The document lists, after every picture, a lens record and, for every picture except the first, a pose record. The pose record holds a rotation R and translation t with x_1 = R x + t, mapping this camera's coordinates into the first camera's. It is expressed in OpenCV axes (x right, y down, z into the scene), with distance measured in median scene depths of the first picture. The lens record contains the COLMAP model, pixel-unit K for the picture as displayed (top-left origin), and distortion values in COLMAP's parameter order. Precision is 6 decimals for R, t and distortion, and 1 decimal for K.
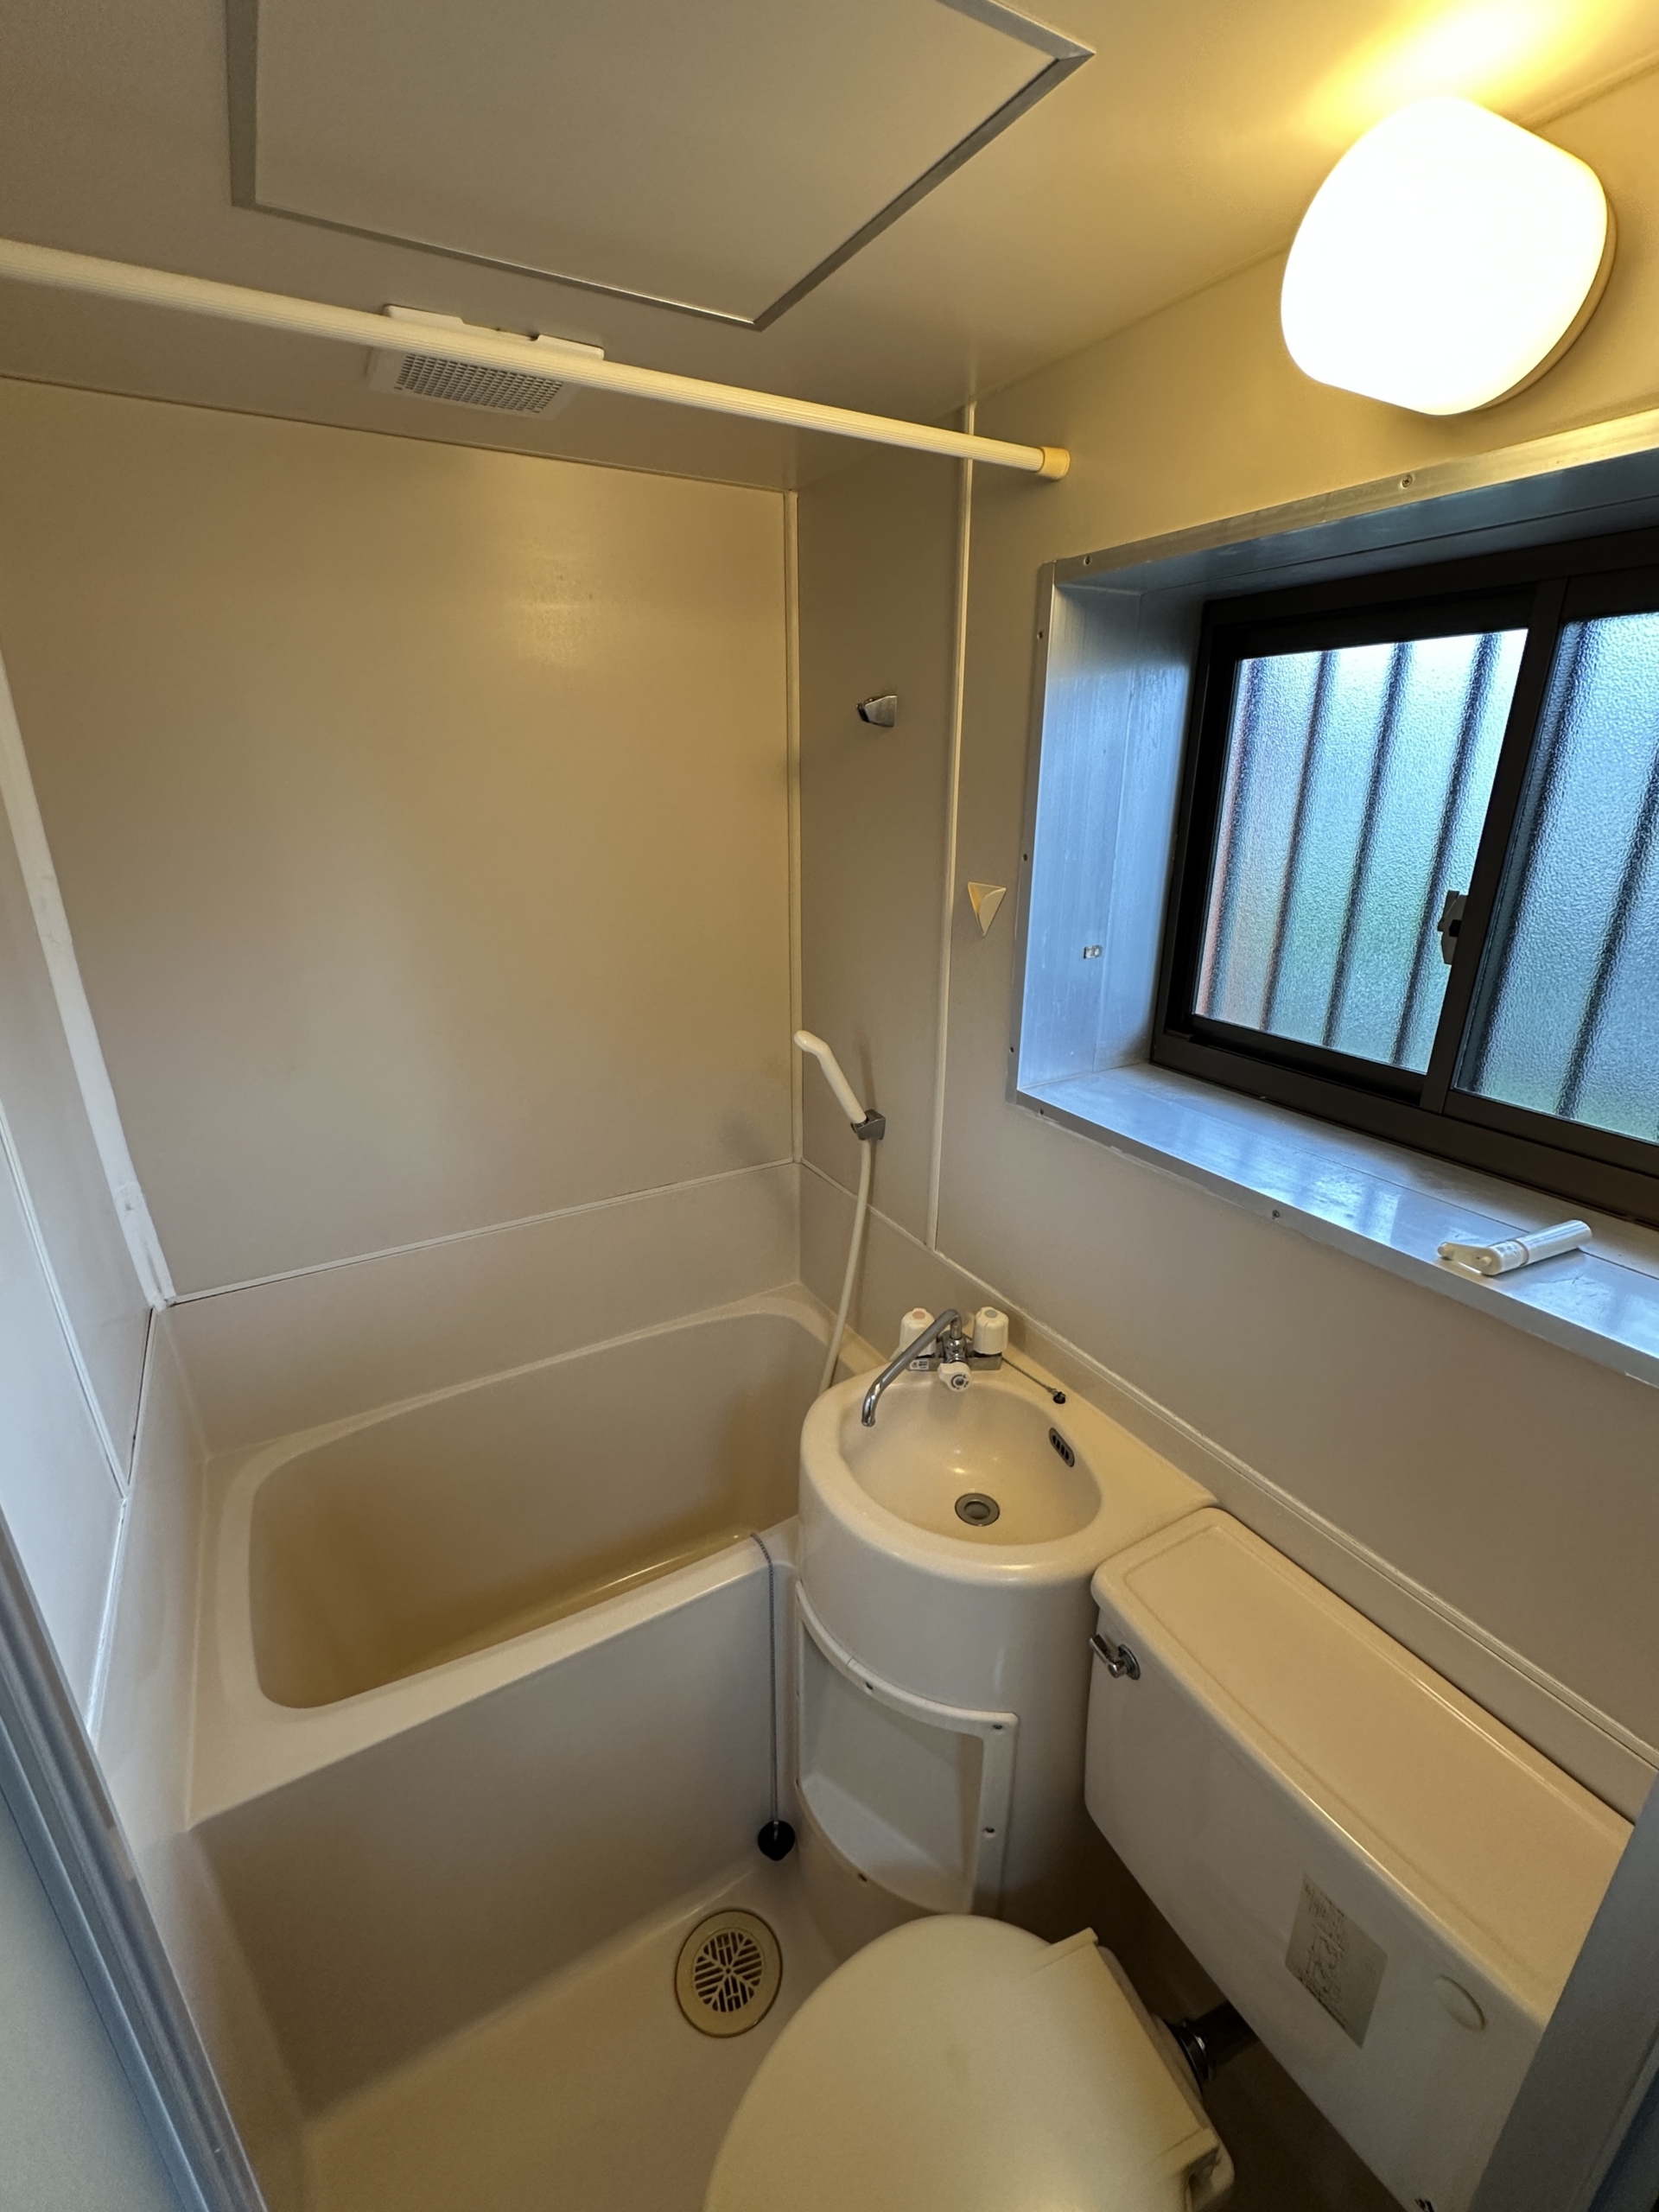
lens RADIAL K [[907.0, 0, 827.7], [0, 907.0, 1102.4], [0, 0, 1]] dist [-0.002535, -0.000012]
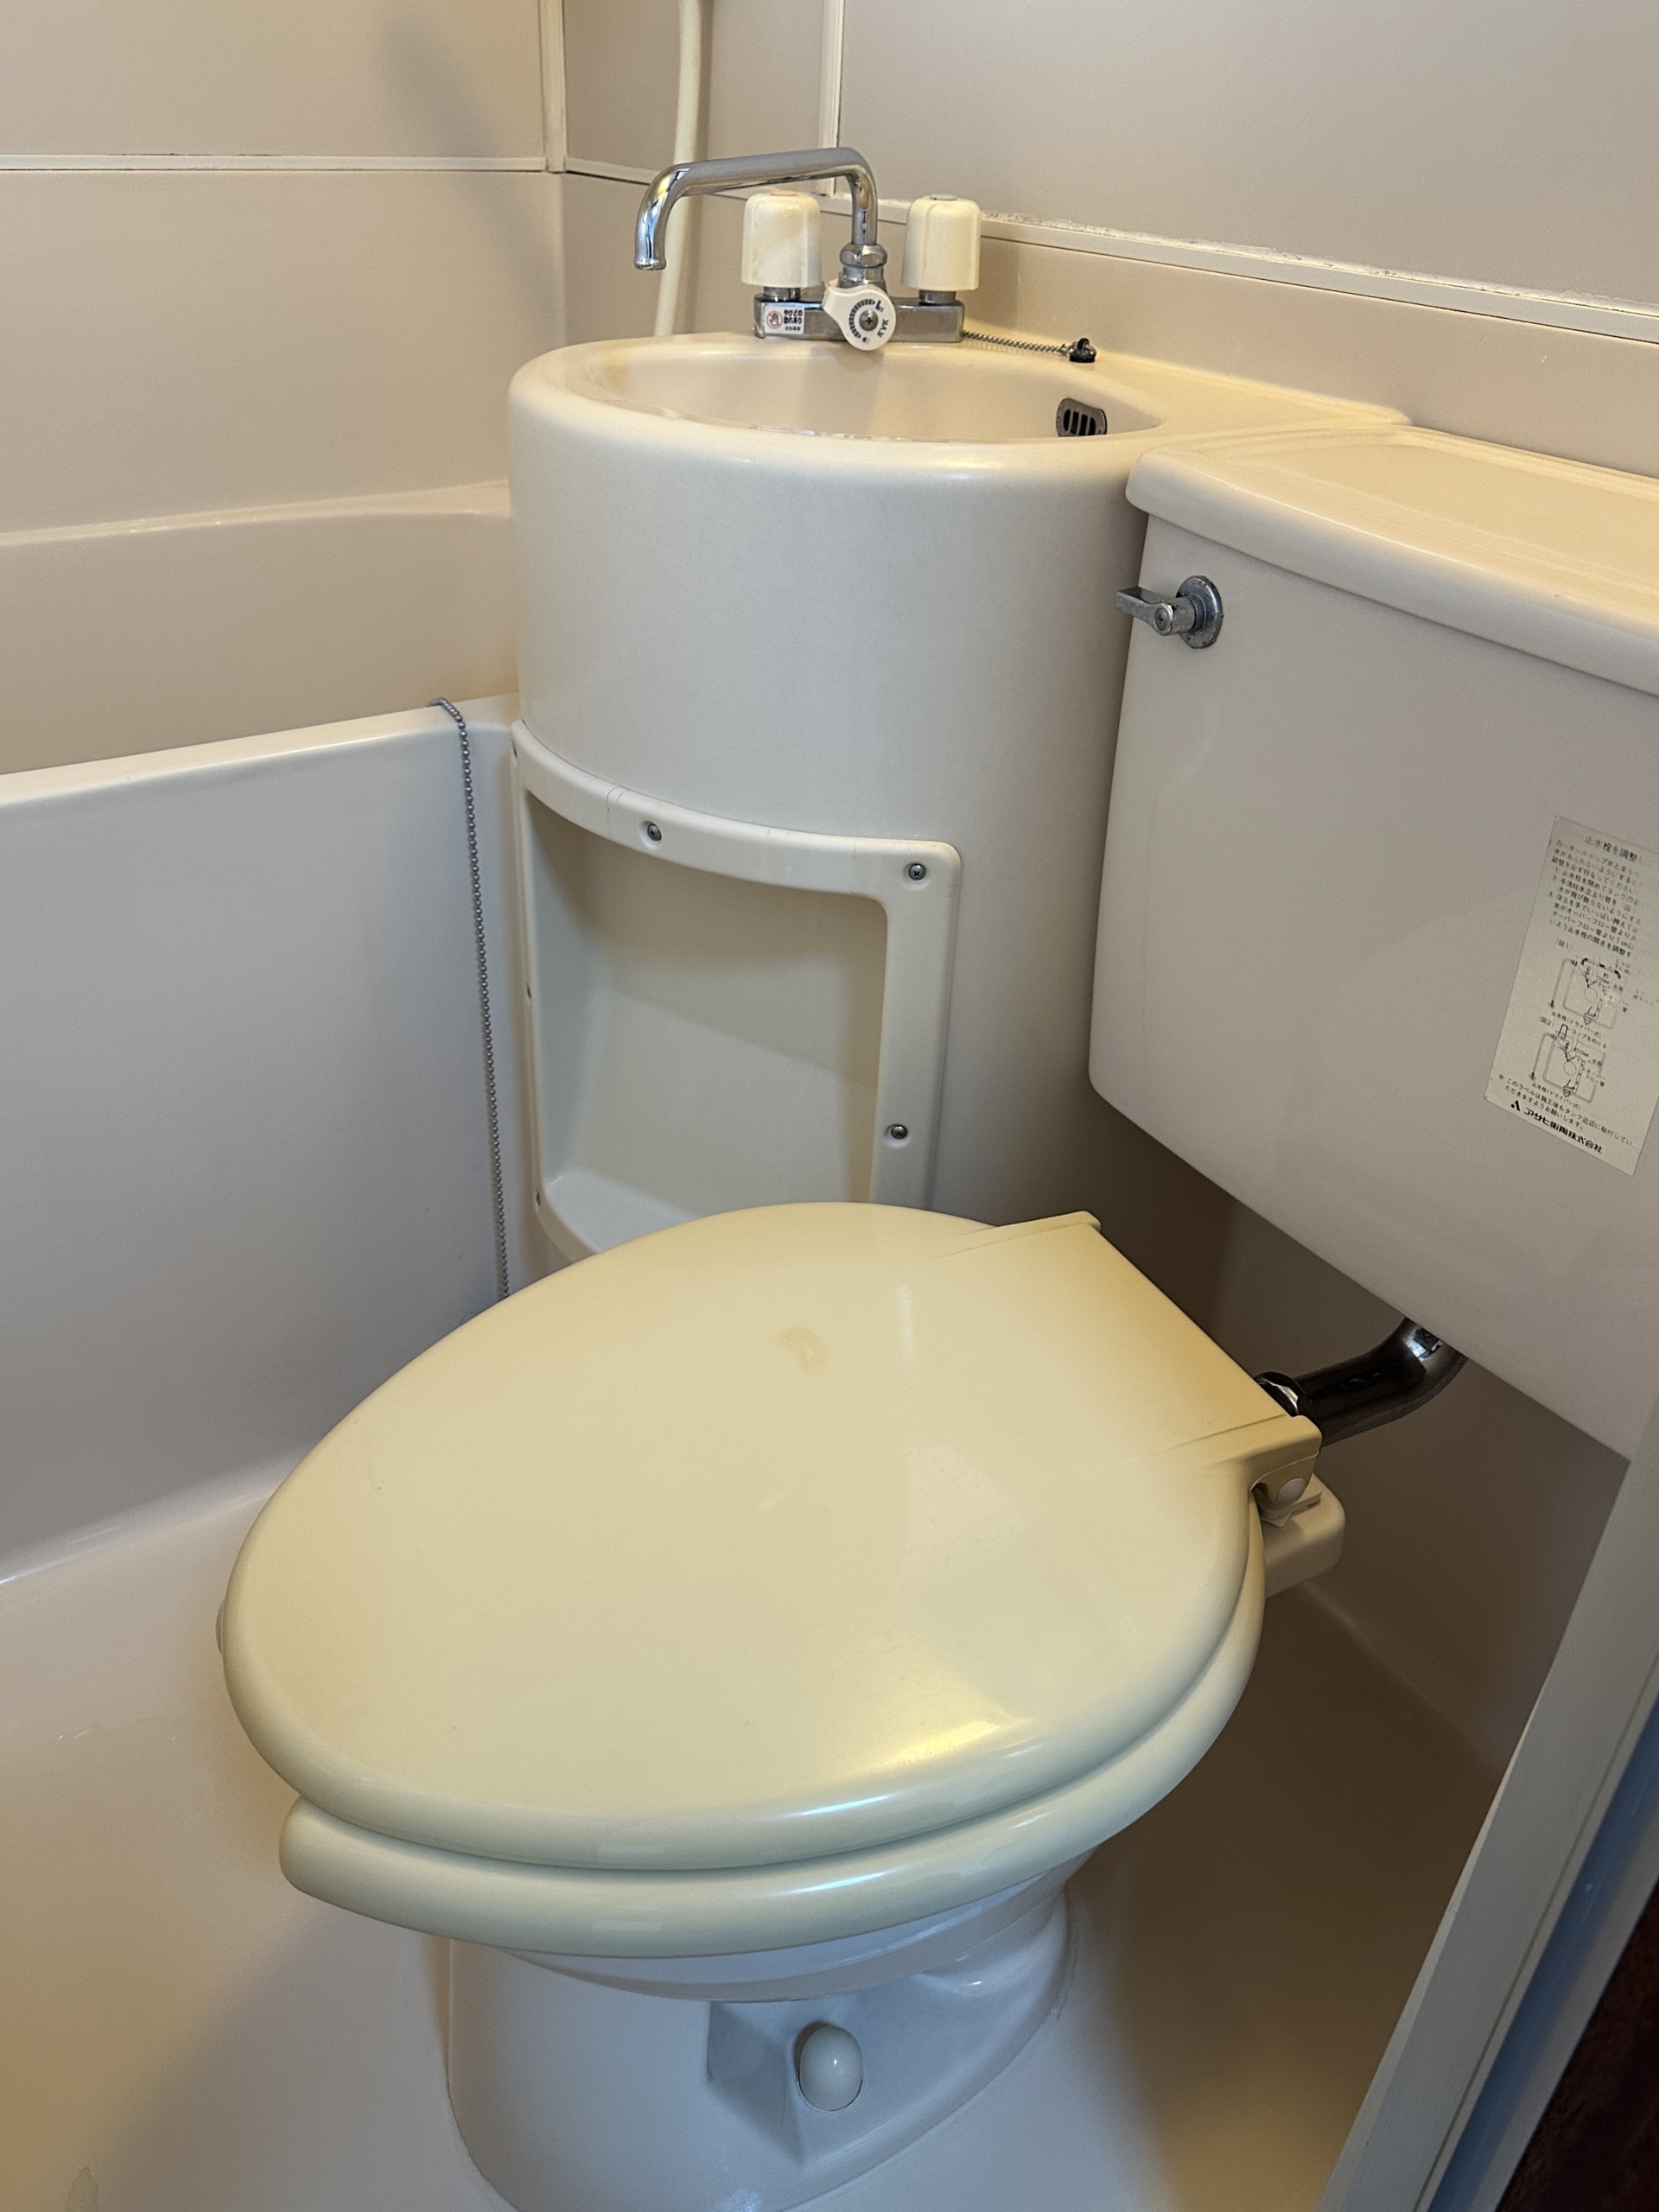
lens RADIAL K [[1594.2, 0, 838.4], [0, 1594.2, 1030.0], [0, 0, 1]] dist [0.058007, -0.064721]
pose [[0.996306, 0.001348, 0.085858, 0.060284], [-0.019209, 0.978036, 0.207548, 0.484719], [-0.083692, -0.208430, 0.974450, 0.136343]]
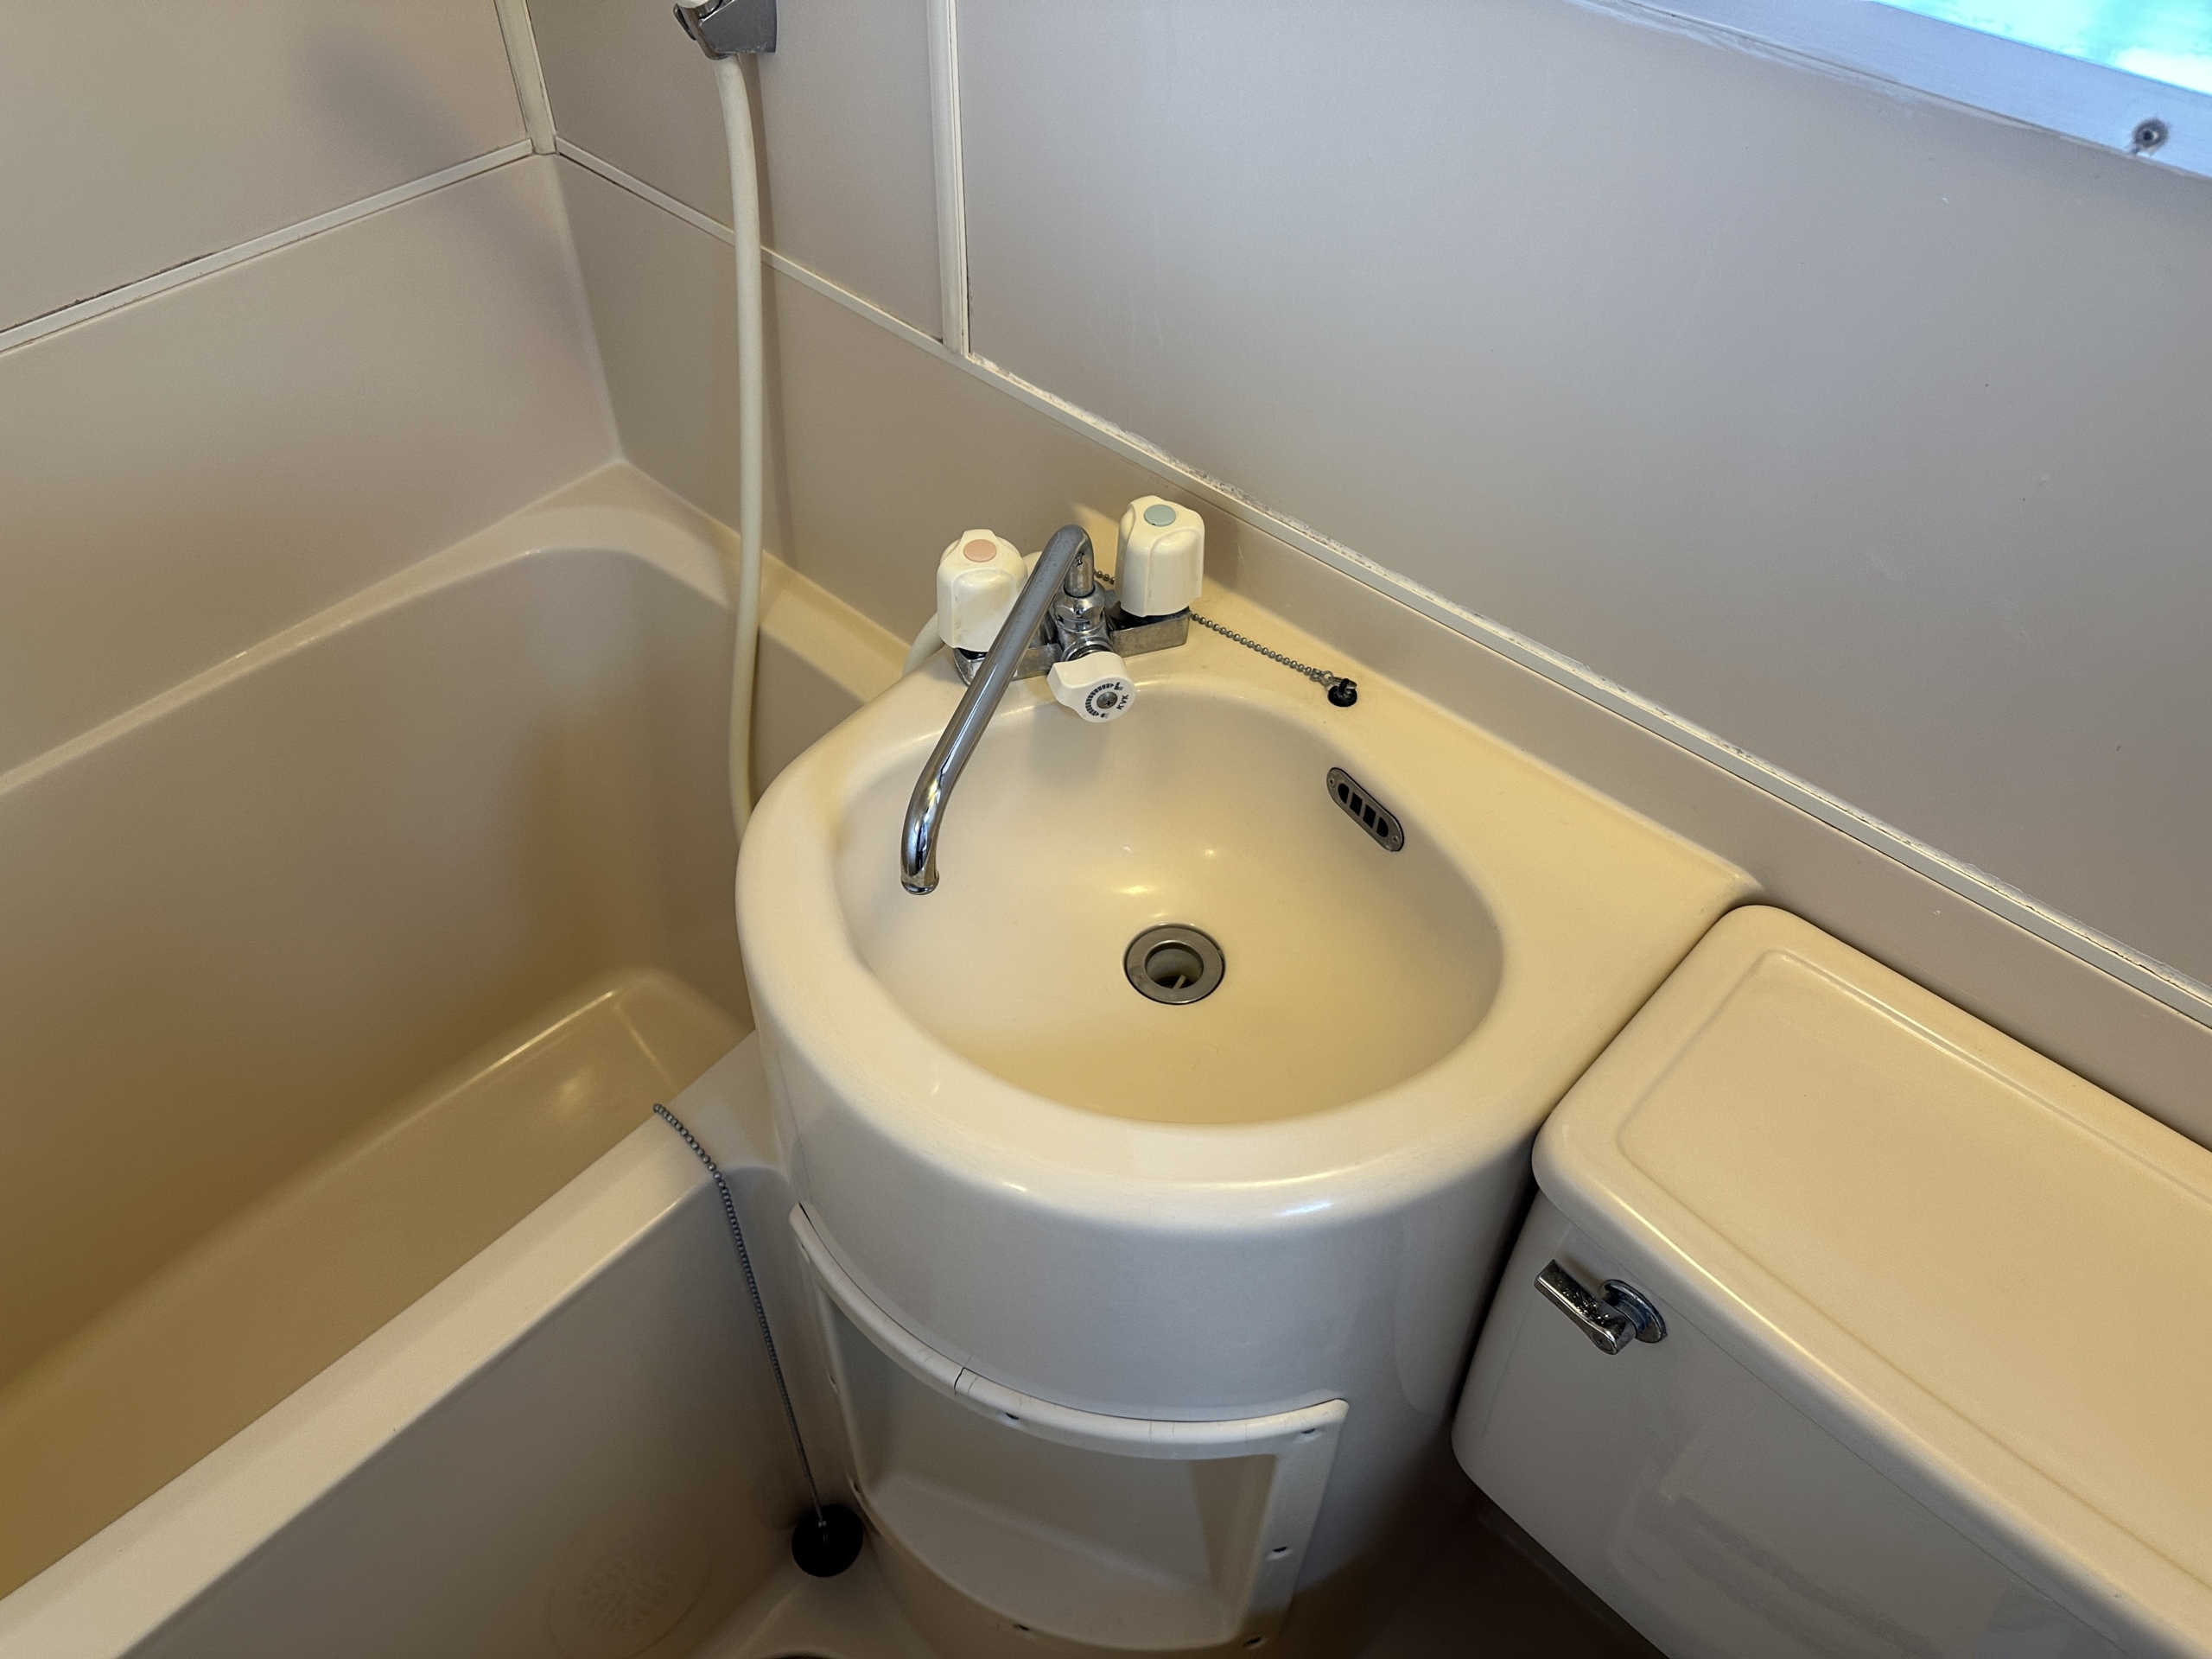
lens RADIAL K [[1542.5, 0, 1056.8], [0, 1542.5, 798.1], [0, 0, 1]] dist [0.140093, -0.229319]
pose [[0.959679, -0.203777, 0.193626, -0.016955], [0.091552, 0.877849, 0.470106, 0.022862], [-0.265771, -0.433424, 0.861109, 0.395802]]
